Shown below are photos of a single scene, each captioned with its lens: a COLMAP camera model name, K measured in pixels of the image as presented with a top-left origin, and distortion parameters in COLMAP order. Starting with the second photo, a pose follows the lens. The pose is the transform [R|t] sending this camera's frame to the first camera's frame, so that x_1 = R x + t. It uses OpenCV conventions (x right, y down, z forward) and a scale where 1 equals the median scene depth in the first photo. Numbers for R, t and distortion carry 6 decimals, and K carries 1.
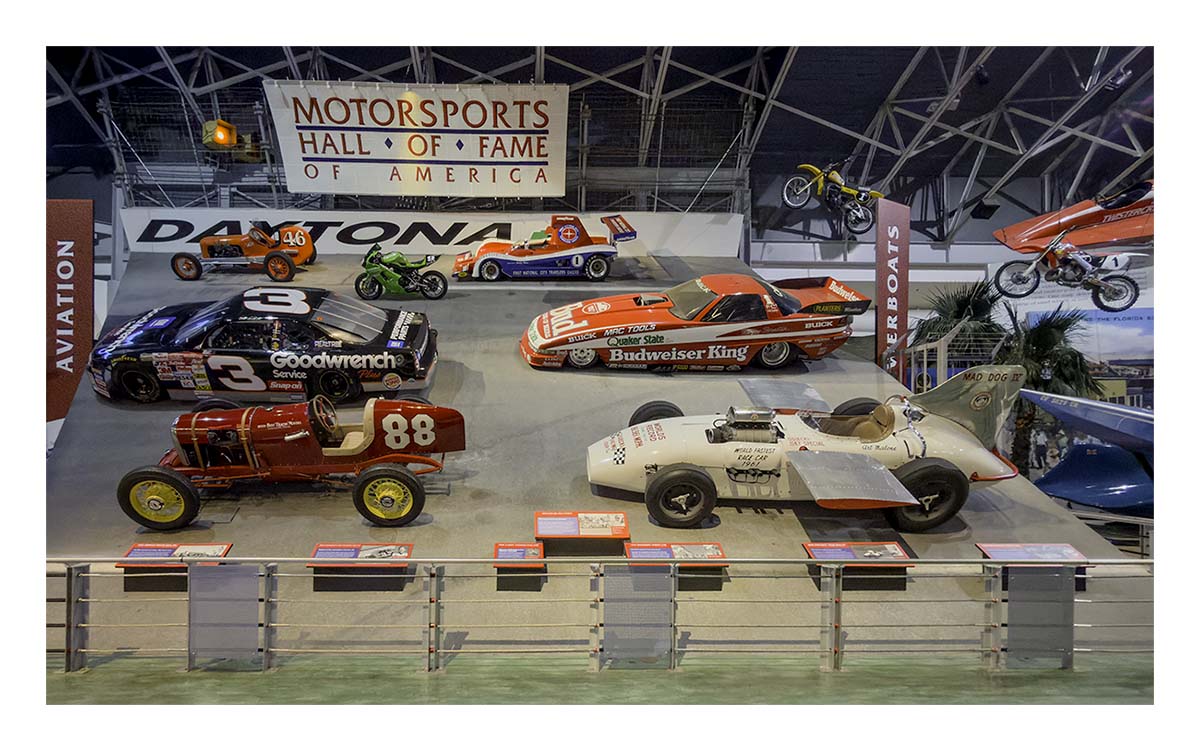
lens RADIAL K [[505.6, 0, 600.4], [0, 505.6, 380.1], [0, 0, 1]] dist [0.001777, -0.000015]
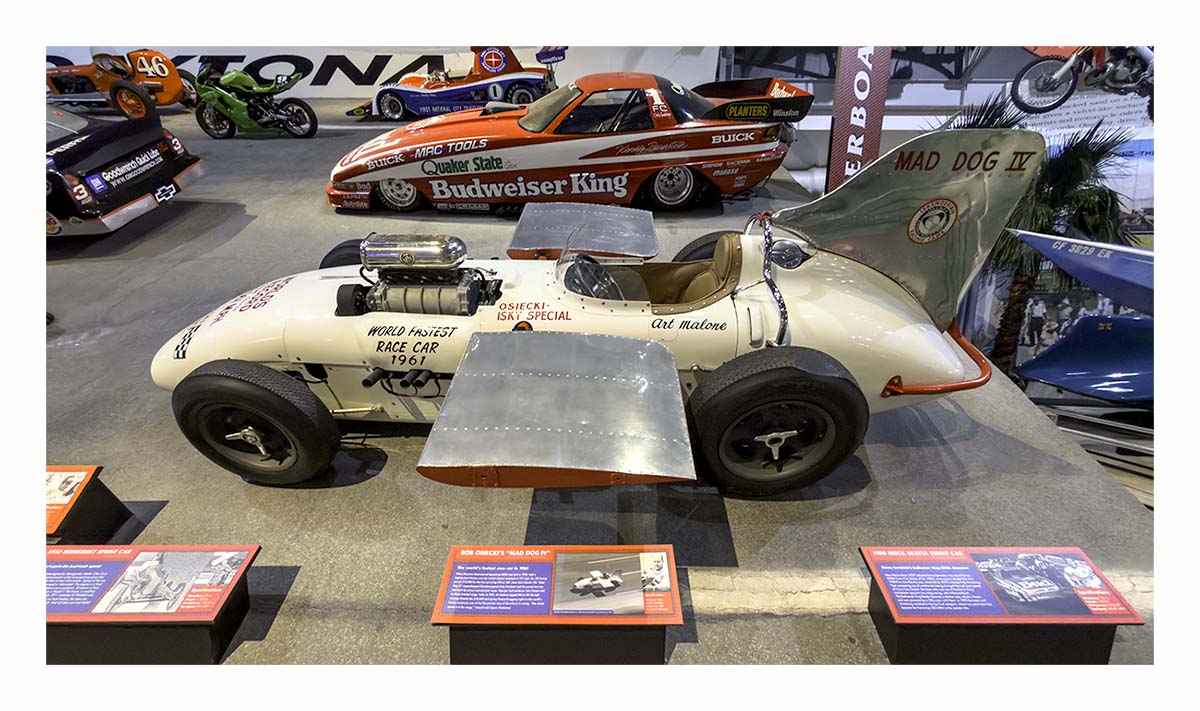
lens RADIAL K [[490.1, 0, 600.7], [0, 490.1, 351.6], [0, 0, 1]] dist [0.001974, 0.000488]
pose [[0.999949, -0.001874, -0.009904, 0.256102], [0.003760, 0.980991, 0.194017, 0.038777], [0.009352, -0.194045, 0.980948, 0.303004]]
